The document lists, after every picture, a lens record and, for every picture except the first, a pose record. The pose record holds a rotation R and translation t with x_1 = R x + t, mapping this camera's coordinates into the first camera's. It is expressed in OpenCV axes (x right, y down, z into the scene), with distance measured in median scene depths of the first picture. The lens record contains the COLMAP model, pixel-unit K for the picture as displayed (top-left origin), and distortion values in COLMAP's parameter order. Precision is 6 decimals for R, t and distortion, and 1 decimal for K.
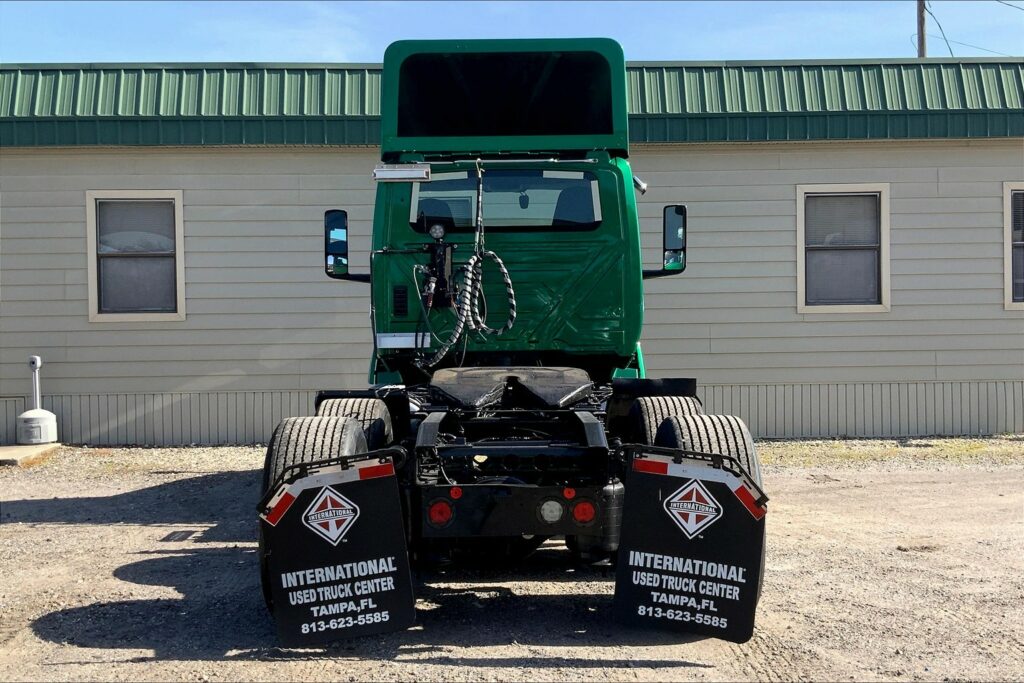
lens RADIAL K [[1244.9, 0, 513.8], [0, 1244.9, 332.9], [0, 0, 1]] dist [0.045632, 0.000000]
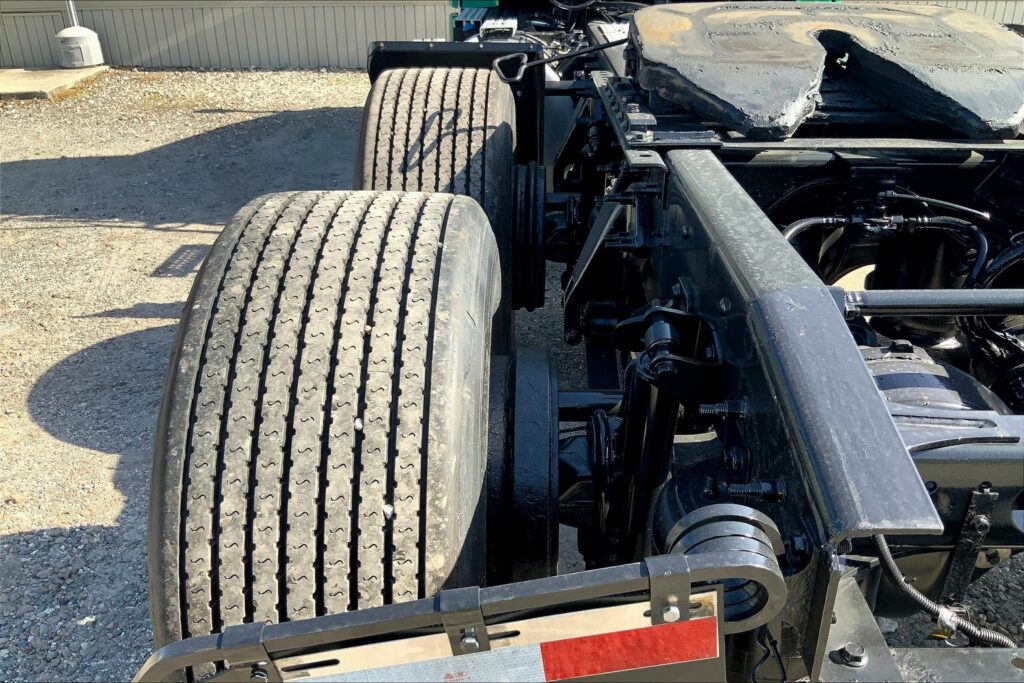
lens RADIAL K [[847.8, 0, 506.1], [0, 847.8, 339.1], [0, 0, 1]] dist [0.075648, -0.158587]
pose [[0.999397, 0.018077, -0.029647, -0.075343], [-0.003822, 0.905887, 0.423501, 0.006087], [0.034512, -0.423133, 0.905410, 0.535423]]
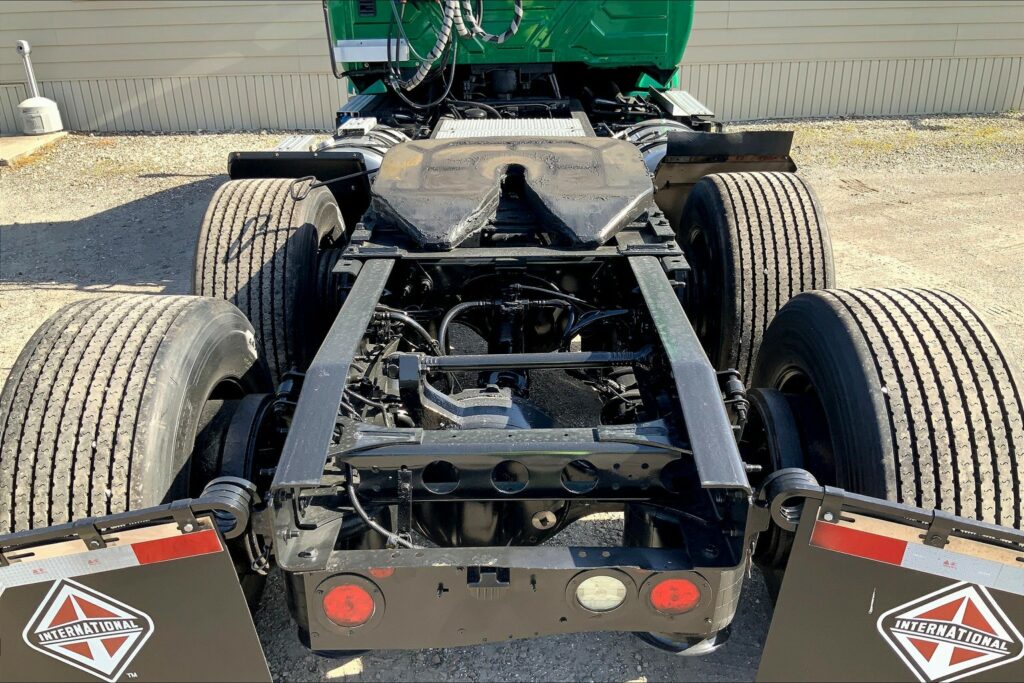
lens RADIAL K [[847.8, 0, 509.3], [0, 847.8, 343.6], [0, 0, 1]] dist [0.075648, -0.158587]
pose [[0.999874, -0.001375, -0.015789, 0.001621], [0.007533, 0.917736, 0.397119, -0.035848], [0.013944, -0.397188, 0.917631, 0.459763]]
